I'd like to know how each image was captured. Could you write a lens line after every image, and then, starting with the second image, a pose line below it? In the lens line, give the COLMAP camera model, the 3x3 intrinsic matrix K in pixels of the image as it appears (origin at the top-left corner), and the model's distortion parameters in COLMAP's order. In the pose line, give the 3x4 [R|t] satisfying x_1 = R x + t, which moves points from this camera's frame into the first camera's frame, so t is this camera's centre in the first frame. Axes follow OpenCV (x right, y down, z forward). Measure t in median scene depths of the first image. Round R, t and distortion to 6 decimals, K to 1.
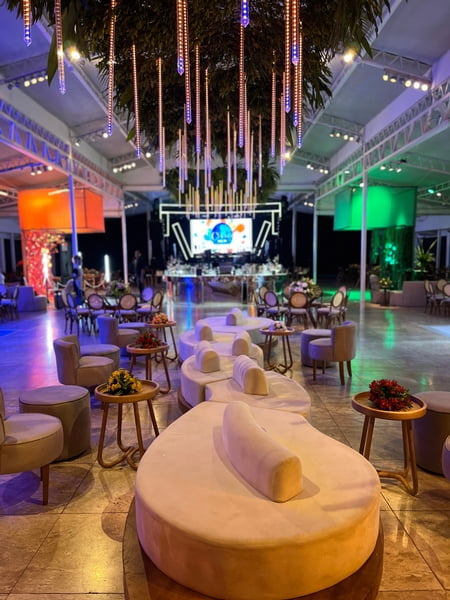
lens RADIAL K [[447.1, 0, 225.7], [0, 447.1, 304.8], [0, 0, 1]] dist [0.060689, -0.058690]
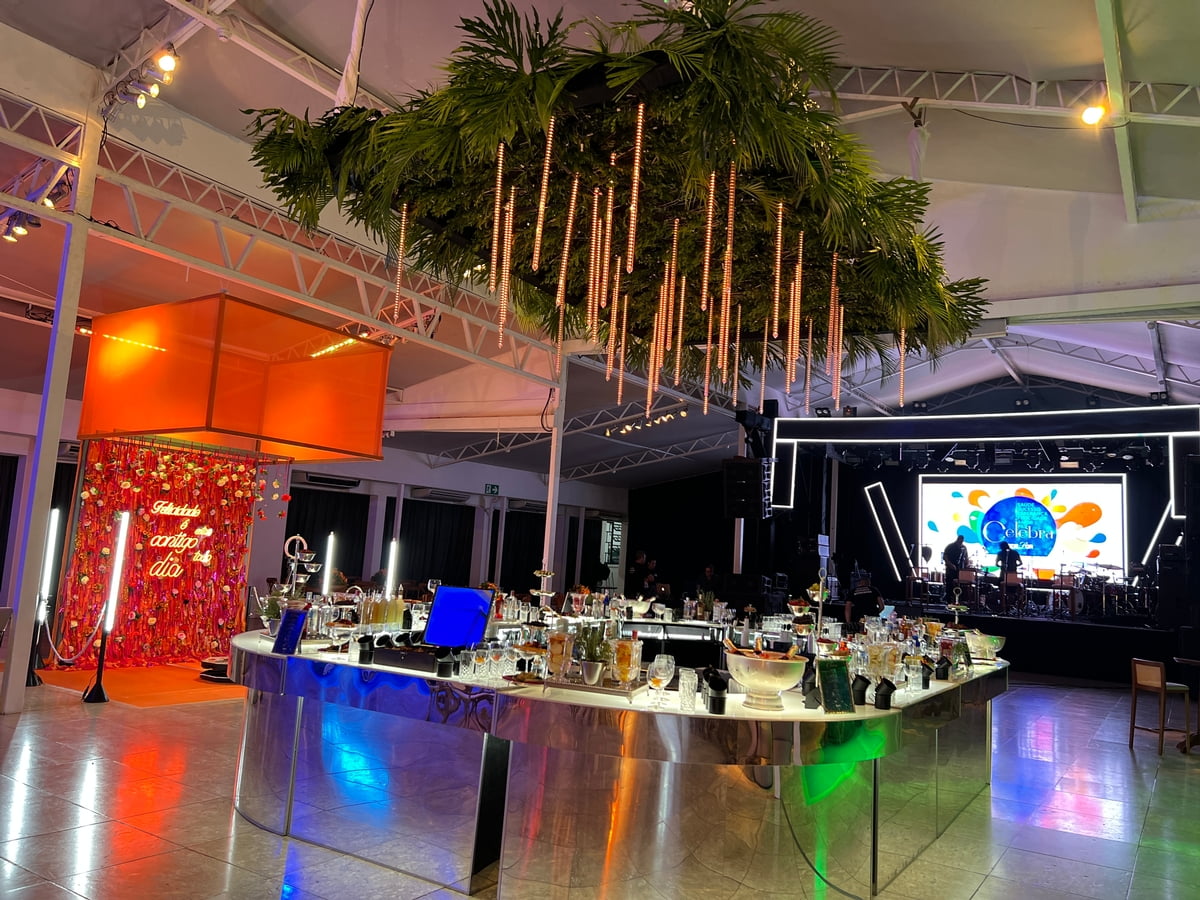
lens RADIAL K [[894.2, 0, 610.5], [0, 894.2, 445.5], [0, 0, 1]] dist [0.060689, -0.058690]
pose [[0.838631, 0.001719, -0.544697, 0.164790], [-0.138670, 0.967720, -0.210447, -0.060452], [0.526753, 0.252020, 0.811799, 0.532377]]
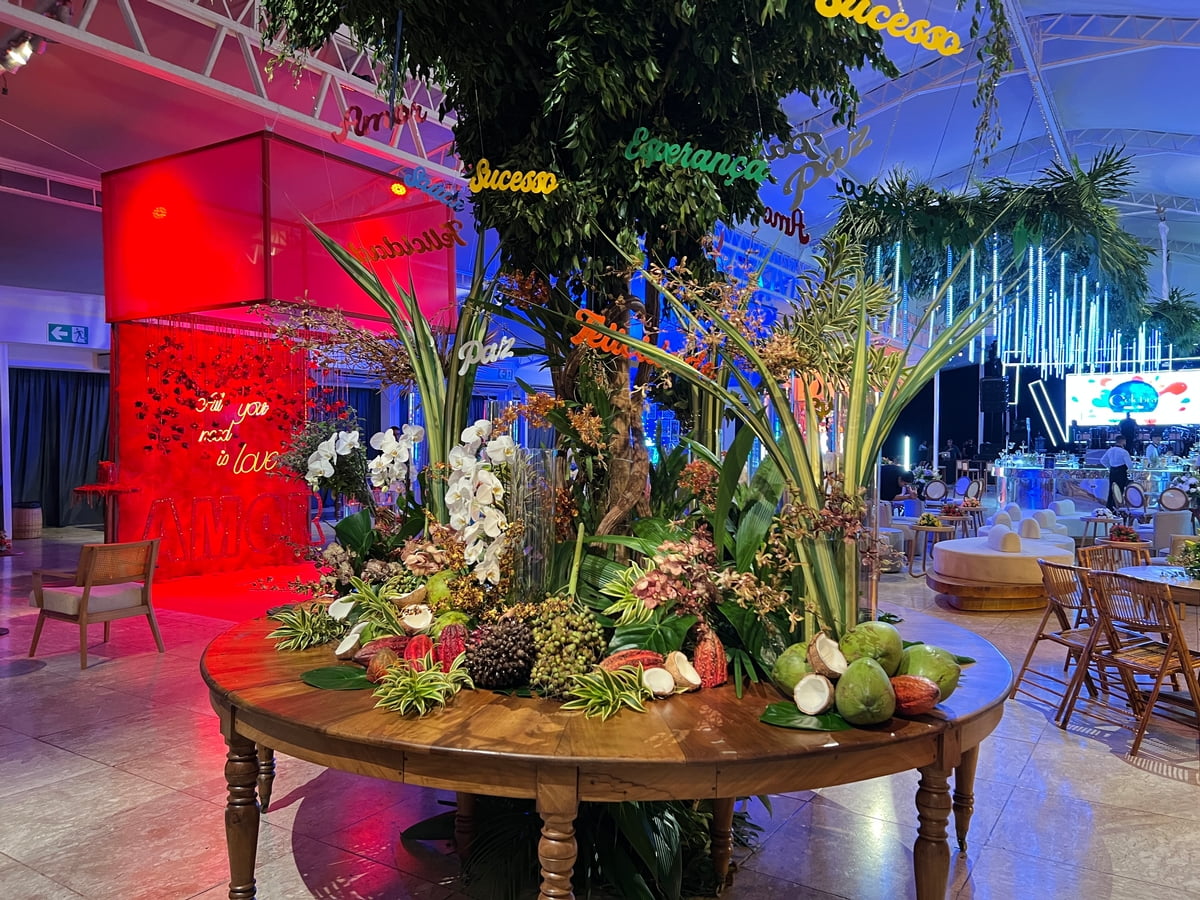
lens RADIAL K [[894.2, 0, 609.3], [0, 894.2, 450.0], [0, 0, 1]] dist [0.060689, -0.058690]
pose [[0.842695, 0.027750, -0.537675, 0.078287], [-0.078098, 0.994409, -0.071079, 0.038660], [0.532696, 0.101889, 0.840151, -0.343242]]
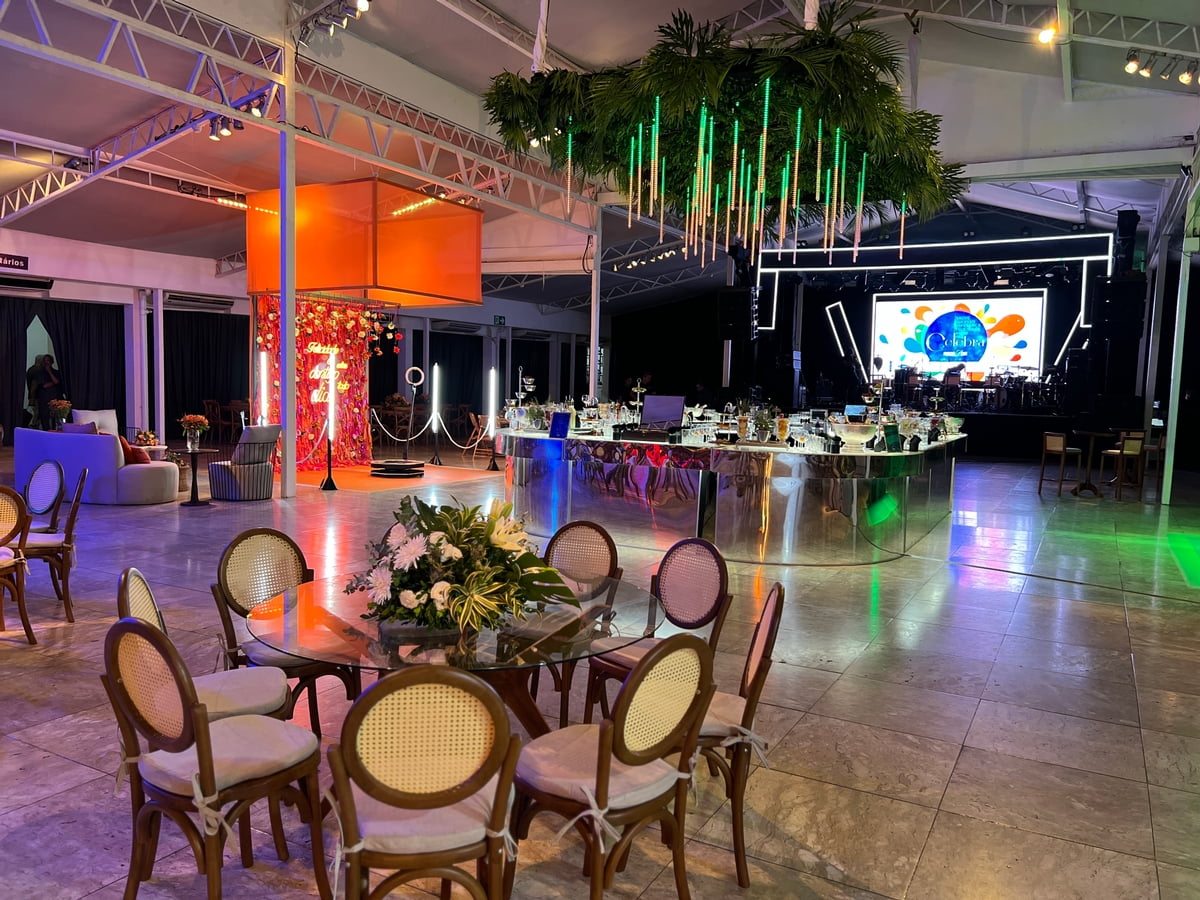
lens RADIAL K [[894.2, 0, 623.6], [0, 894.2, 441.4], [0, 0, 1]] dist [0.060689, -0.058690]
pose [[0.883139, 0.071908, -0.463568, 0.170338], [-0.095459, 0.995053, -0.027506, -0.036247], [0.459297, 0.068543, 0.885634, 0.362858]]
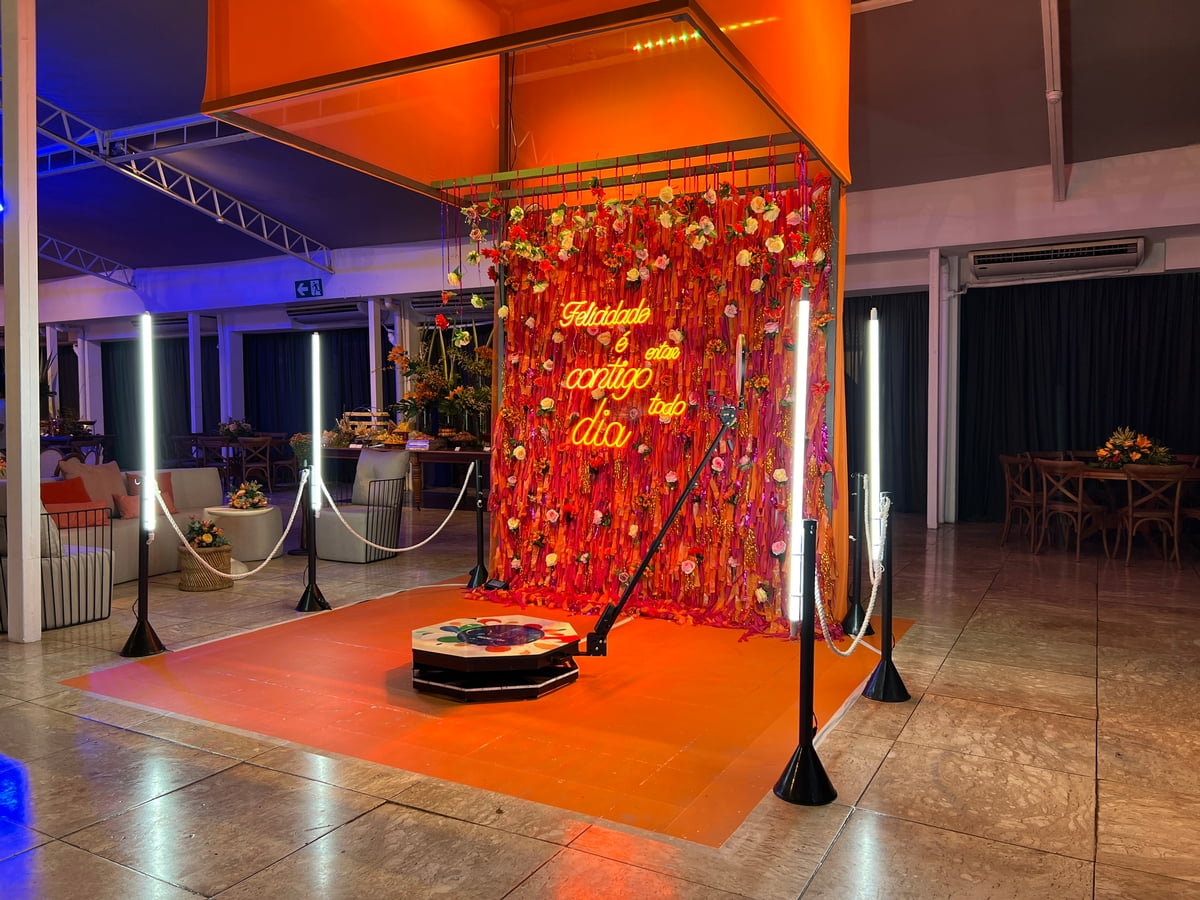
lens RADIAL K [[894.2, 0, 589.3], [0, 894.2, 454.9], [0, 0, 1]] dist [0.060689, -0.058690]
pose [[-0.485653, 0.059944, -0.872094, -0.094497], [-0.091462, 0.988686, 0.118892, -0.089516], [0.869353, 0.137504, -0.474676, 0.950613]]
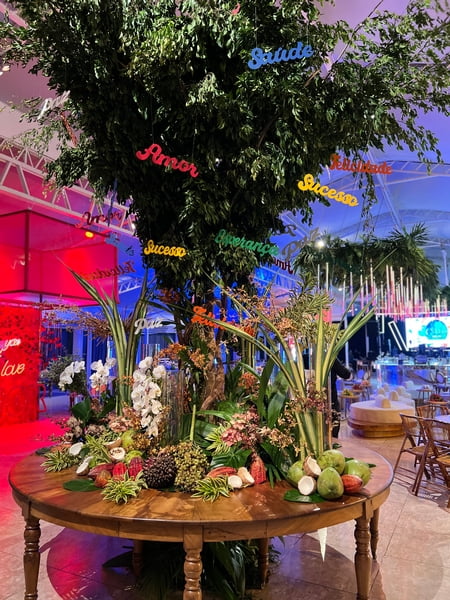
lens RADIAL K [[447.1, 0, 222.3], [0, 447.1, 303.7], [0, 0, 1]] dist [0.060689, -0.058690]
pose [[0.883646, -0.036924, -0.466698, 0.079221], [-0.059318, 0.980020, -0.189849, 0.034411], [0.464383, 0.195442, 0.863800, -0.362206]]
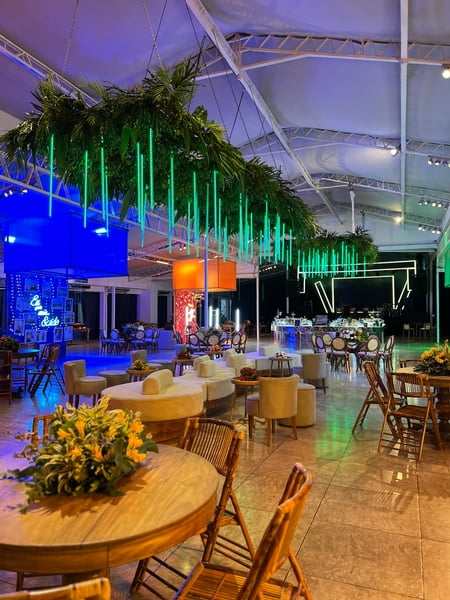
lens RADIAL K [[447.1, 0, 223.1], [0, 447.1, 297.8], [0, 0, 1]] dist [0.060689, -0.058690]
pose [[0.925309, -0.000544, -0.379214, 0.146398], [-0.053329, 0.989875, -0.131547, 0.019287], [0.375445, 0.141944, 0.915911, -0.122325]]
